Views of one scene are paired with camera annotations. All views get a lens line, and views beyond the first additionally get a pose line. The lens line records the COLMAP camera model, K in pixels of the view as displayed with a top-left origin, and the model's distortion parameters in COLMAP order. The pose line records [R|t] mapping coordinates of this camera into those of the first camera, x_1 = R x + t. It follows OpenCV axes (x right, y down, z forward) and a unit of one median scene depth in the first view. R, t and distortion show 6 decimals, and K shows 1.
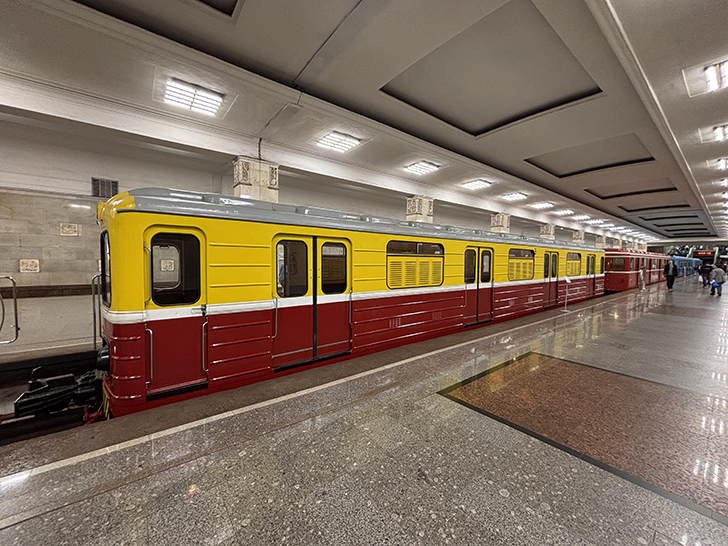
lens RADIAL K [[290.6, 0, 362.9], [0, 290.6, 269.2], [0, 0, 1]] dist [-0.006001, 0.001488]
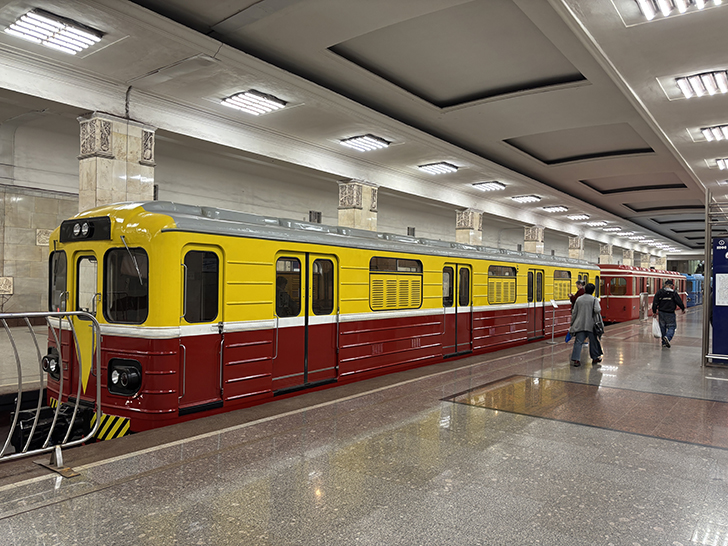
lens RADIAL K [[547.6, 0, 363.6], [0, 547.6, 269.8], [0, 0, 1]] dist [0.038643, -0.042976]
pose [[0.965815, 0.010162, 0.259034, -0.201945], [0.002066, 0.998898, -0.046893, 0.011473], [-0.259225, 0.045825, 0.964729, -0.340973]]
